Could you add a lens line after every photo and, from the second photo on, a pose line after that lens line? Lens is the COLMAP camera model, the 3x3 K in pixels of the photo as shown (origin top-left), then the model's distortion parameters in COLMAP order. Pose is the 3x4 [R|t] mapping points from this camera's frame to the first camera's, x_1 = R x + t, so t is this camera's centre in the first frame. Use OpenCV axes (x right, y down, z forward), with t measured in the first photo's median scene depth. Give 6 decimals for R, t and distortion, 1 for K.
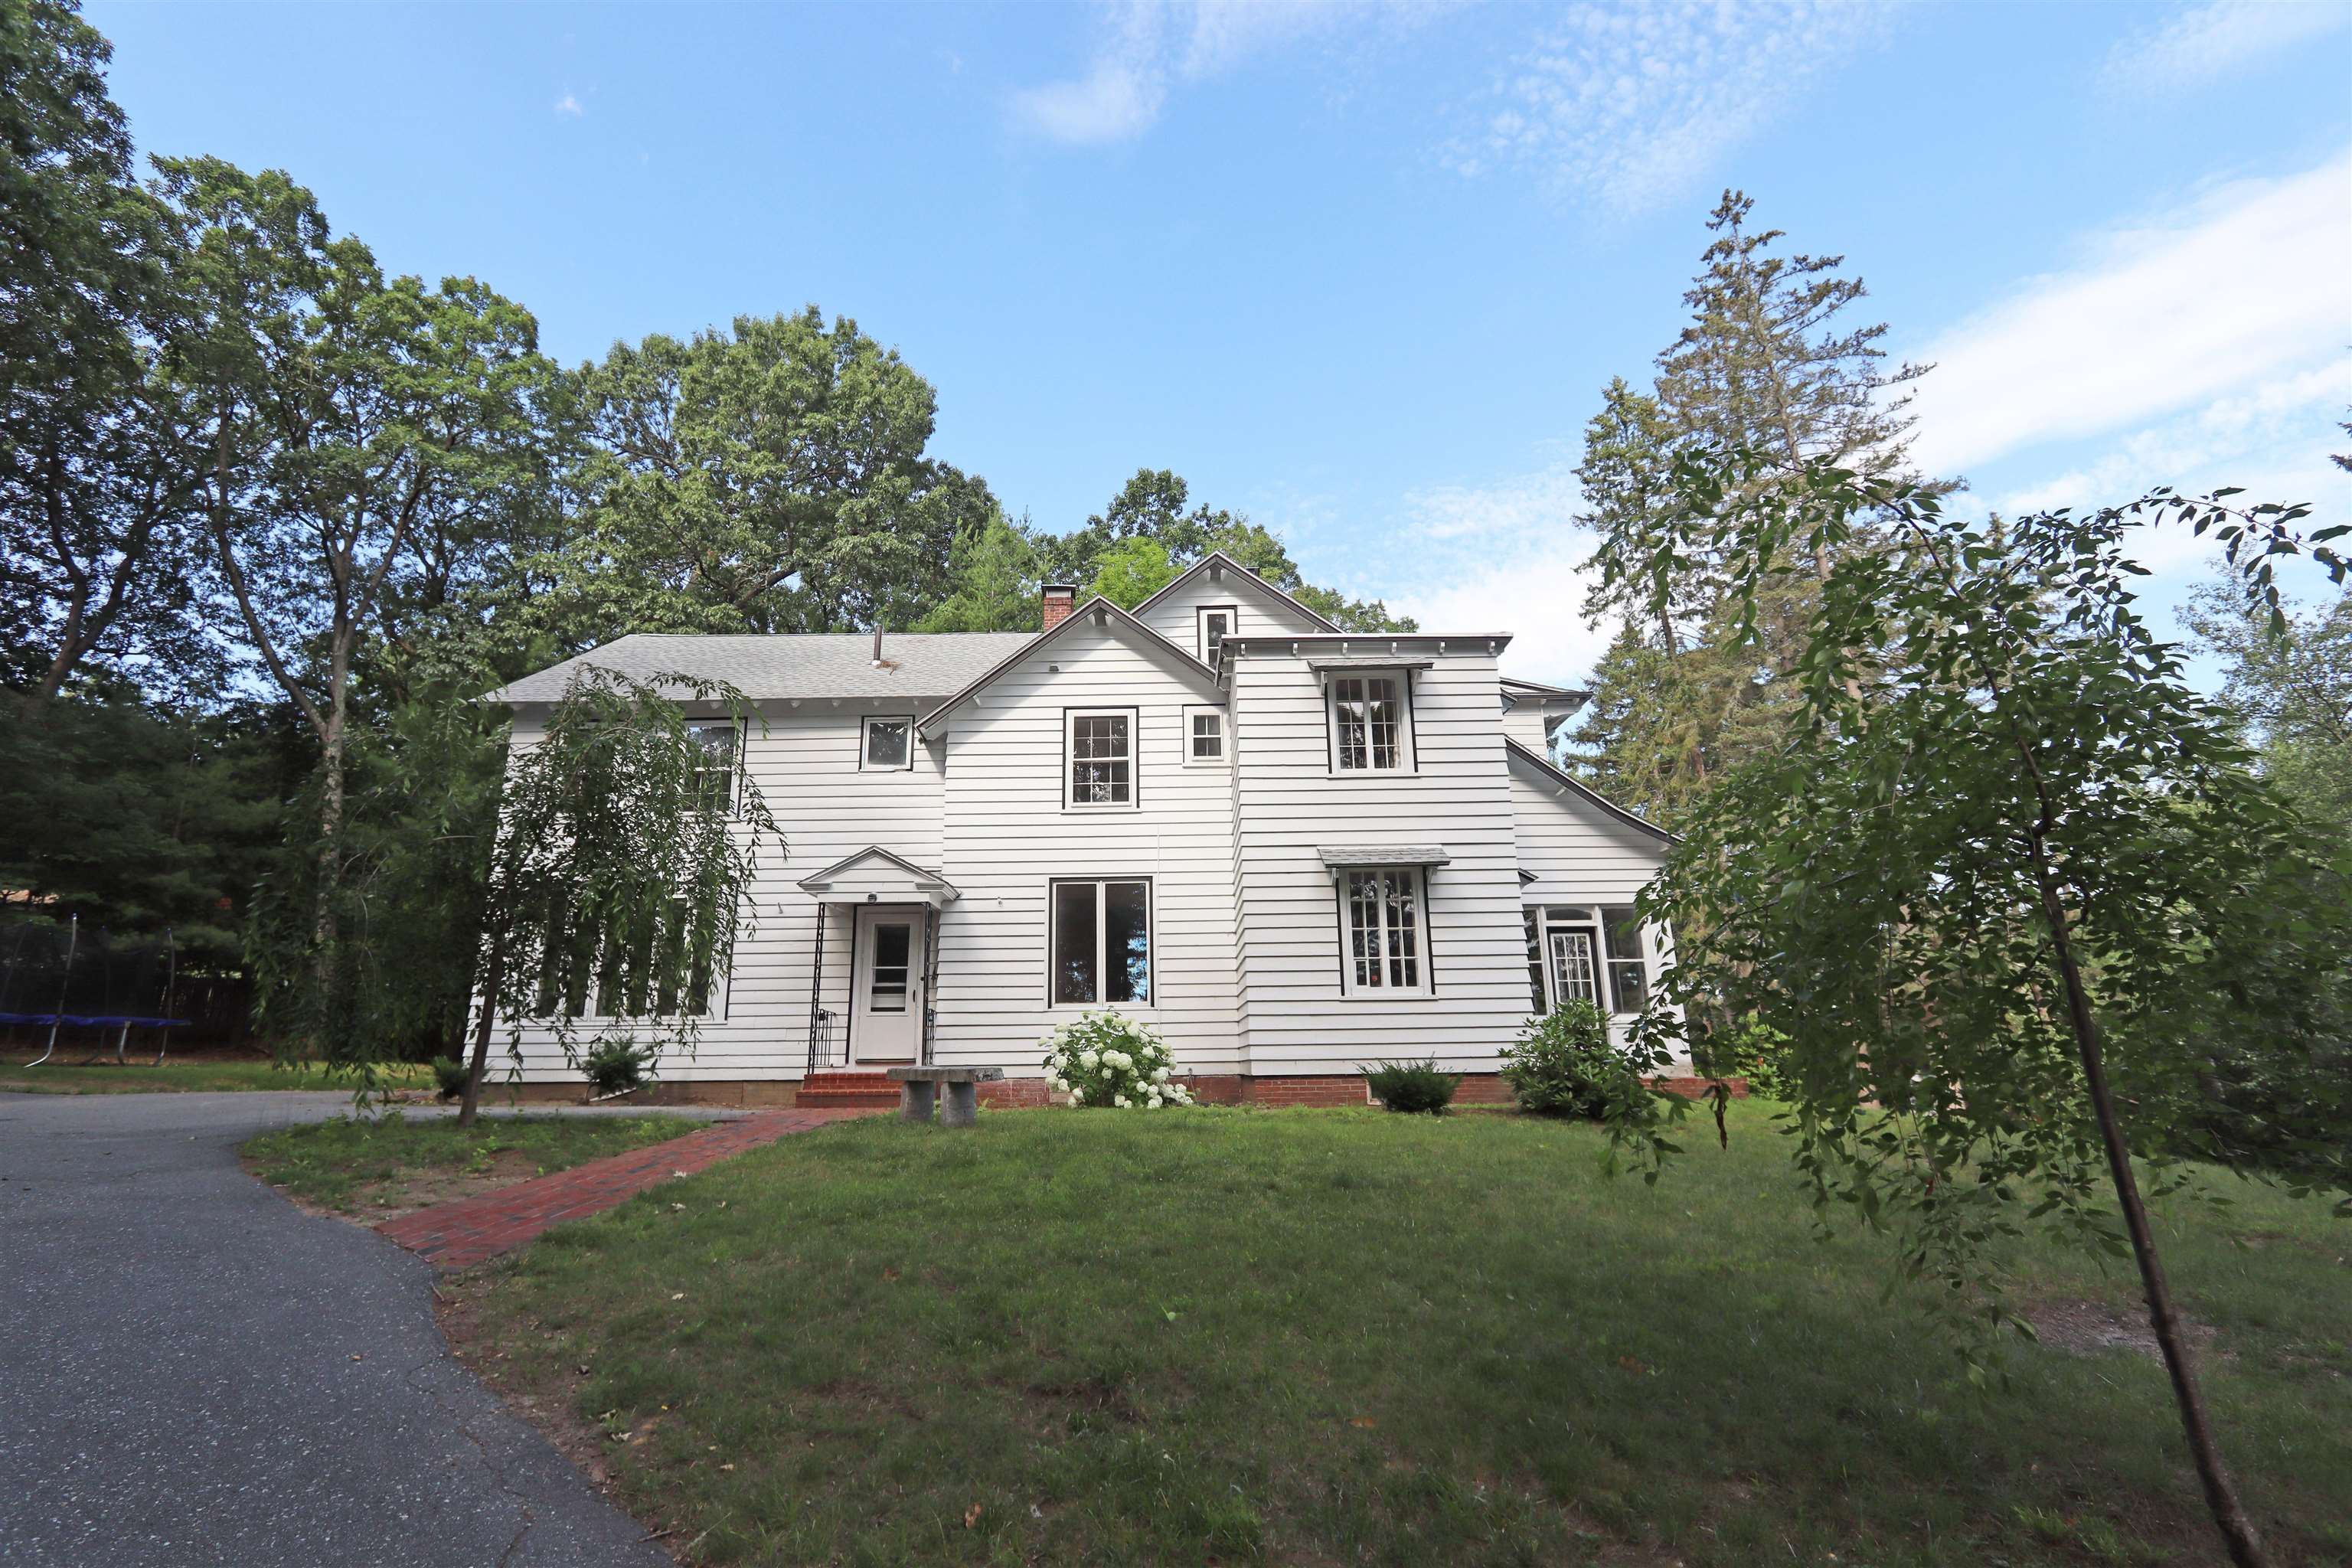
lens RADIAL K [[1084.8, 0, 1153.7], [0, 1084.8, 789.6], [0, 0, 1]] dist [-0.015956, 0.002684]
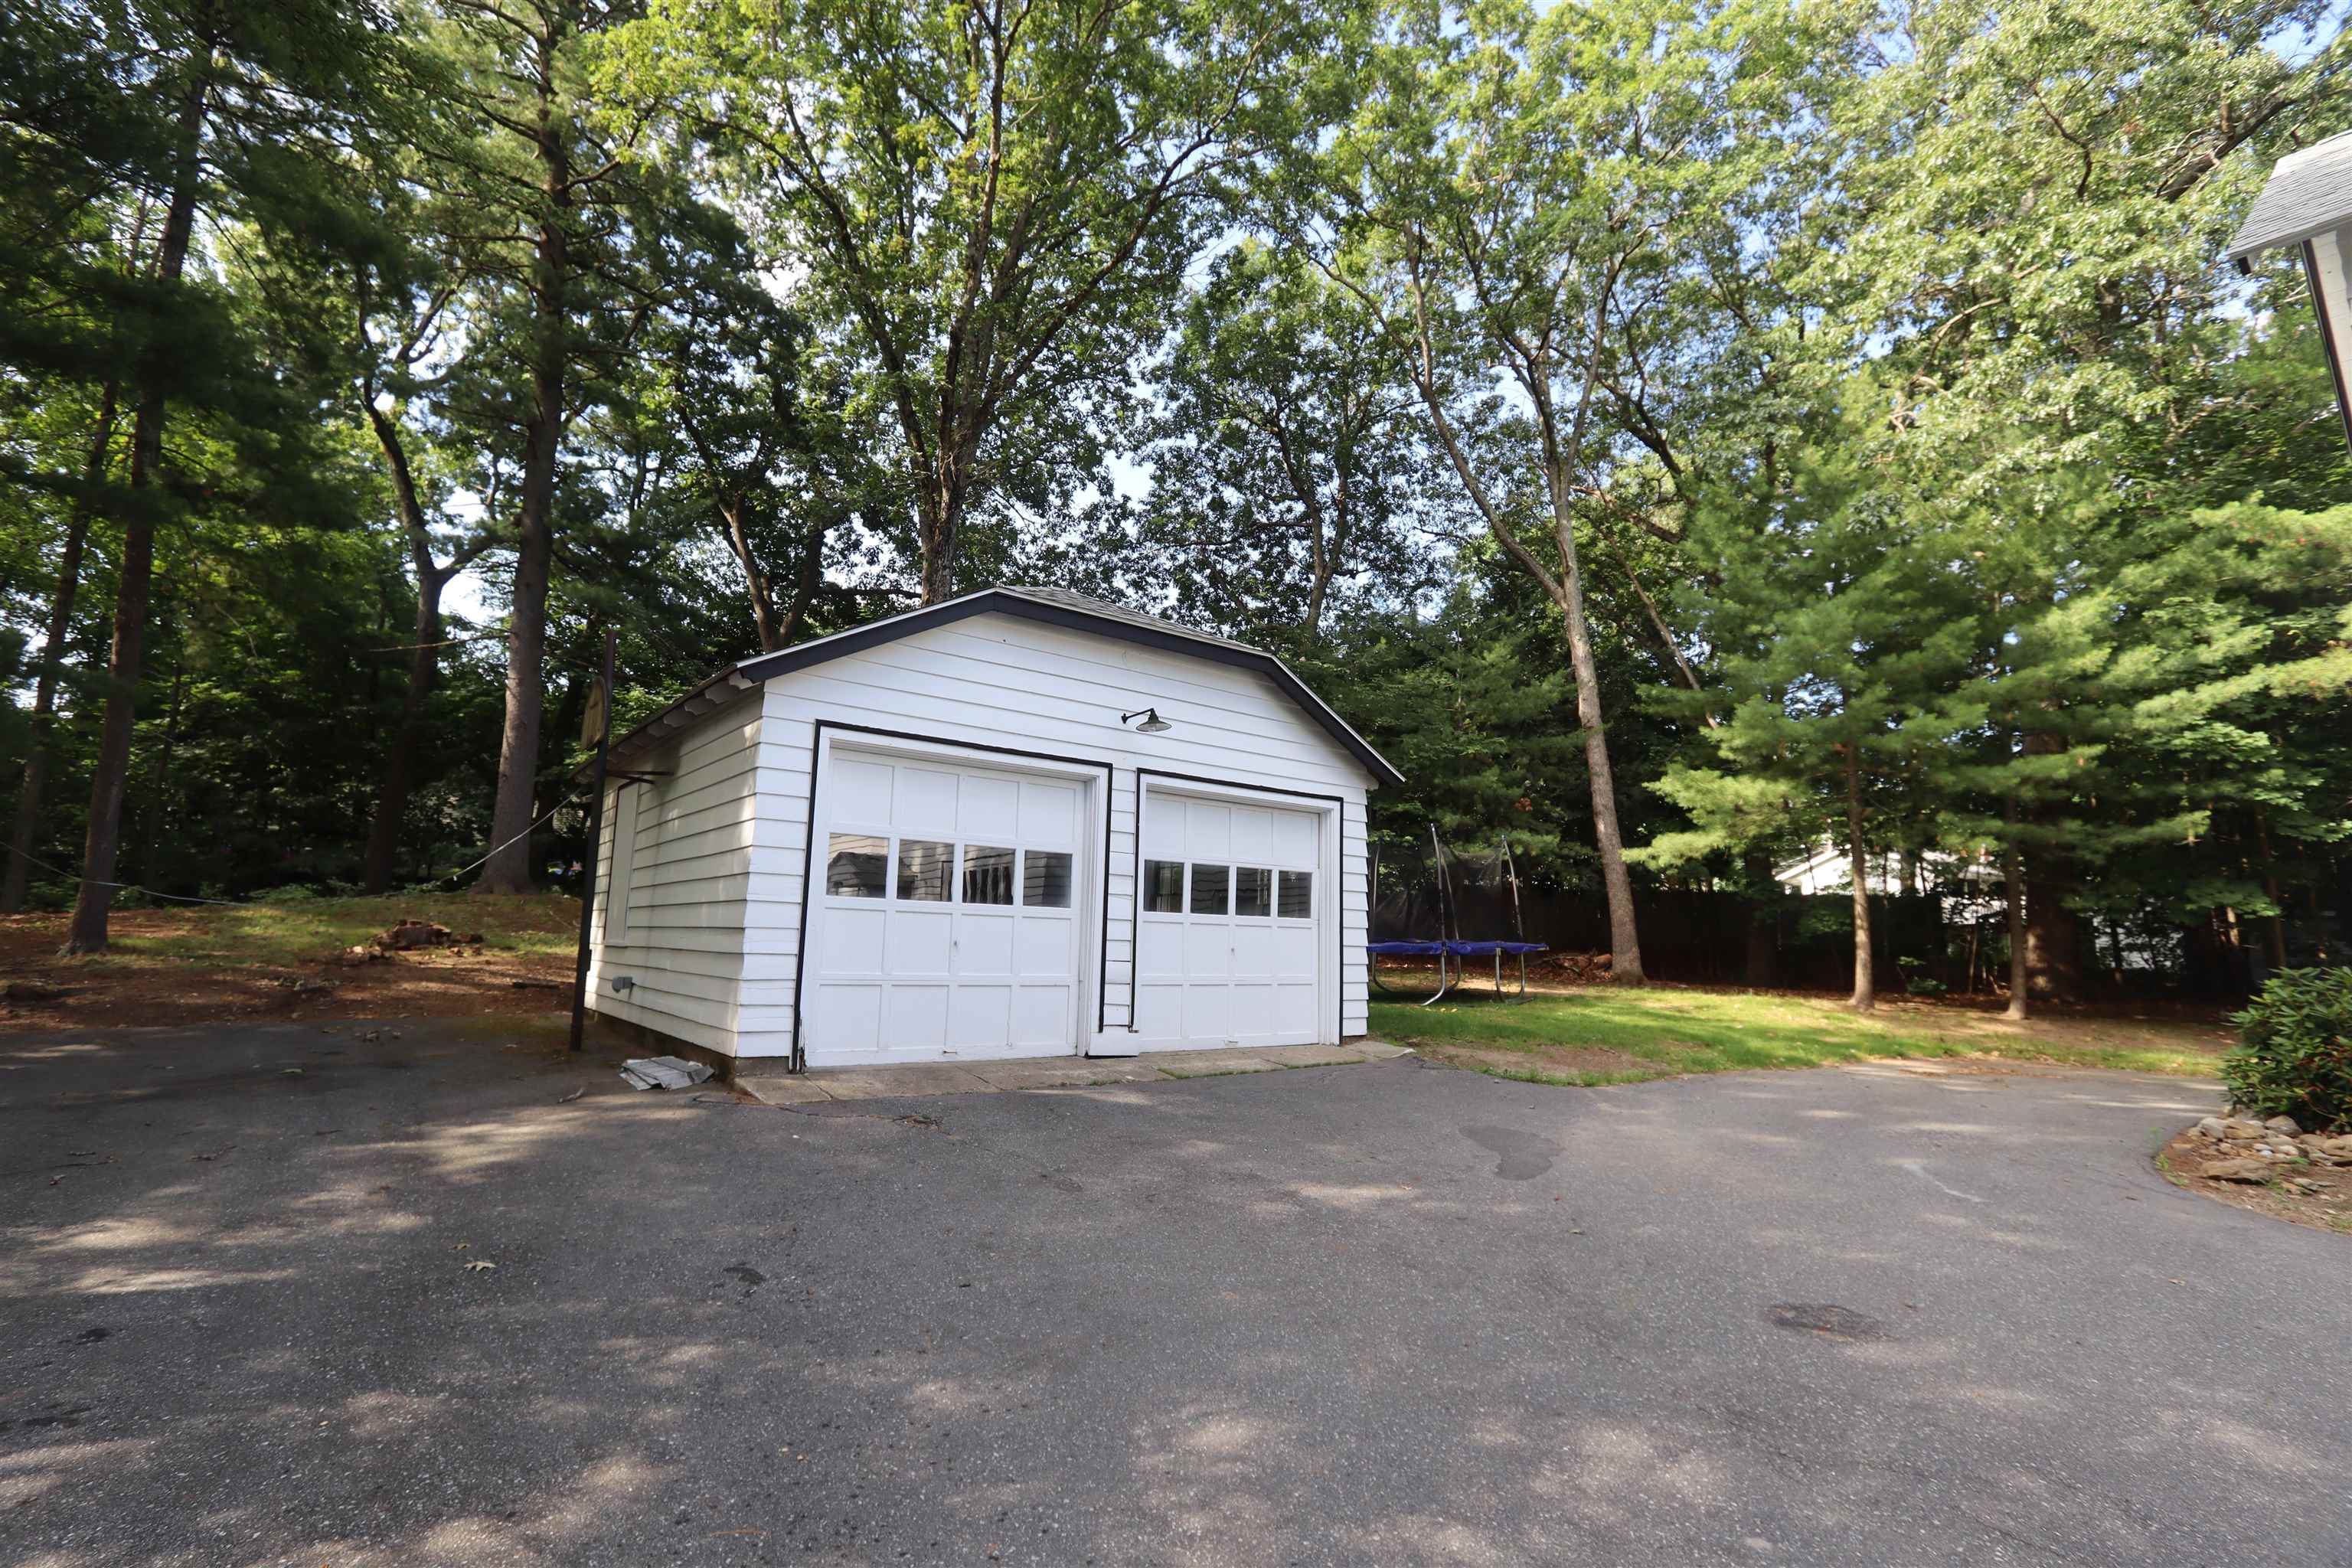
lens RADIAL K [[1084.8, 0, 1157.7], [0, 1084.8, 777.6], [0, 0, 1]] dist [-0.015956, 0.002684]
pose [[0.612843, -0.099334, -0.783936, -0.535737], [0.170844, 0.985260, 0.008714, 0.041262], [0.771515, -0.139271, 0.620780, 0.352776]]
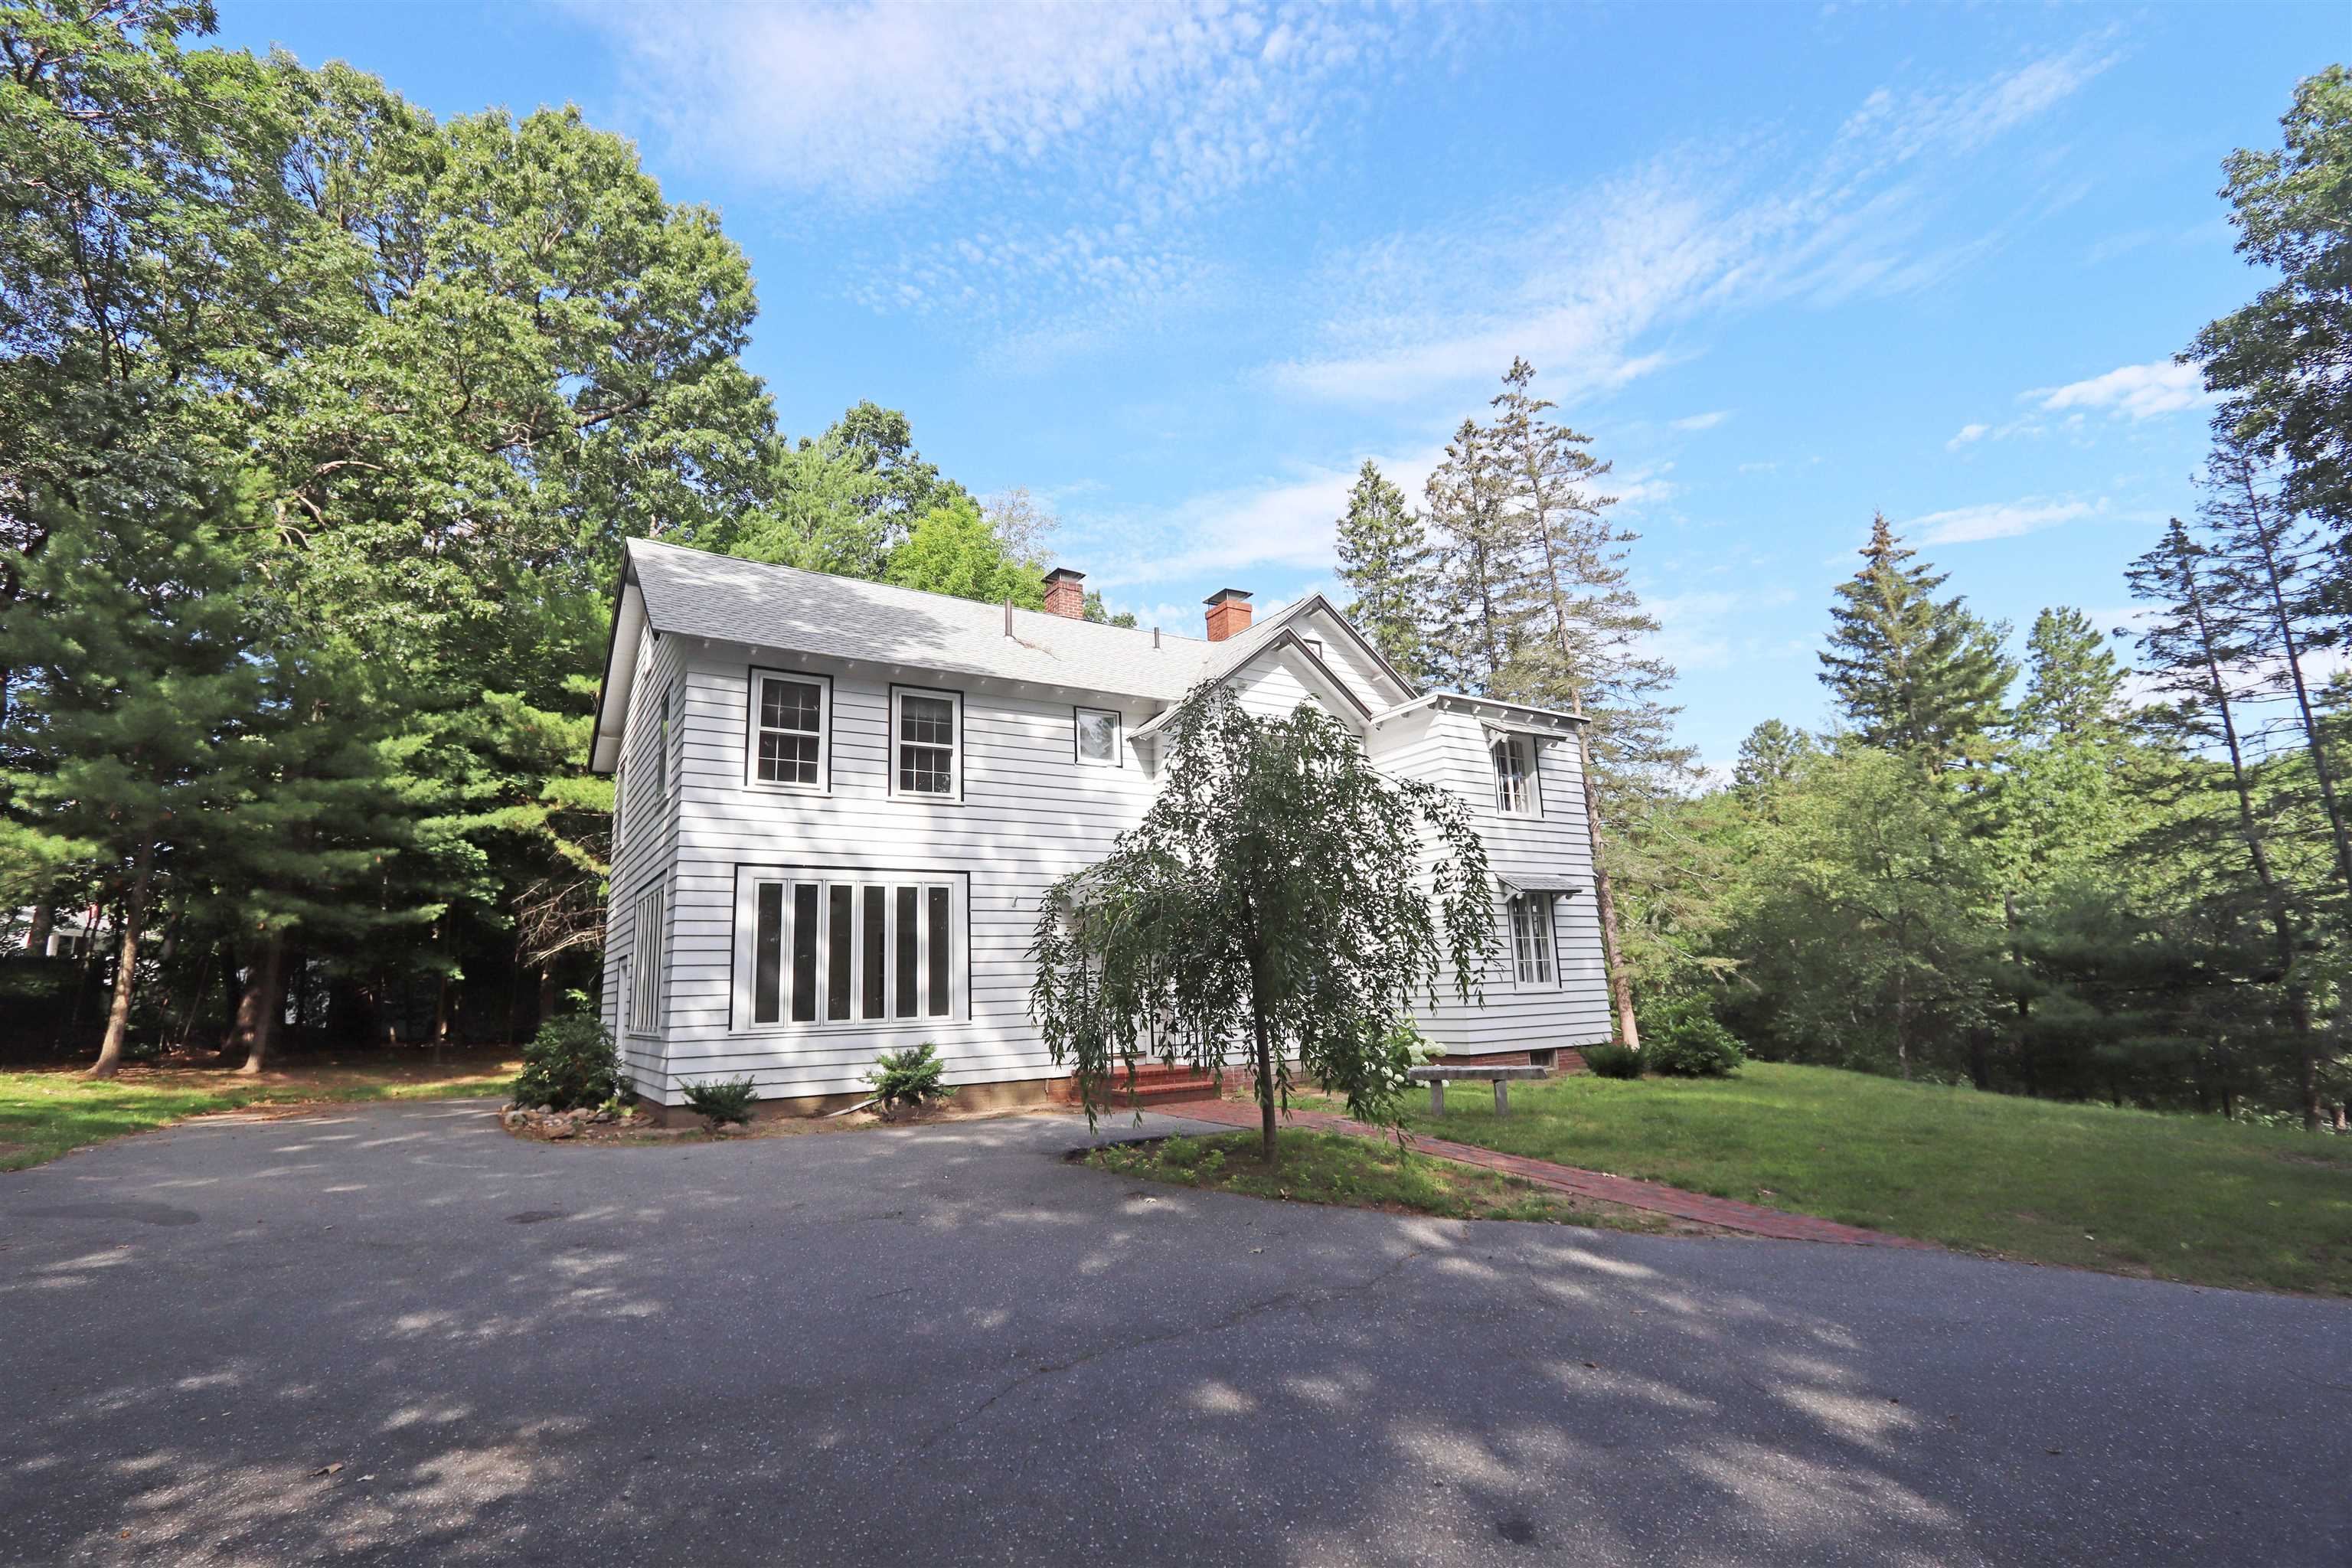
lens RADIAL K [[1084.8, 0, 1161.8], [0, 1084.8, 780.6], [0, 0, 1]] dist [-0.015956, 0.002684]
pose [[0.841122, 0.087496, 0.533722, -0.677077], [-0.112092, 0.993603, 0.013764, -0.022072], [-0.529103, -0.071403, 0.845548, 0.112593]]
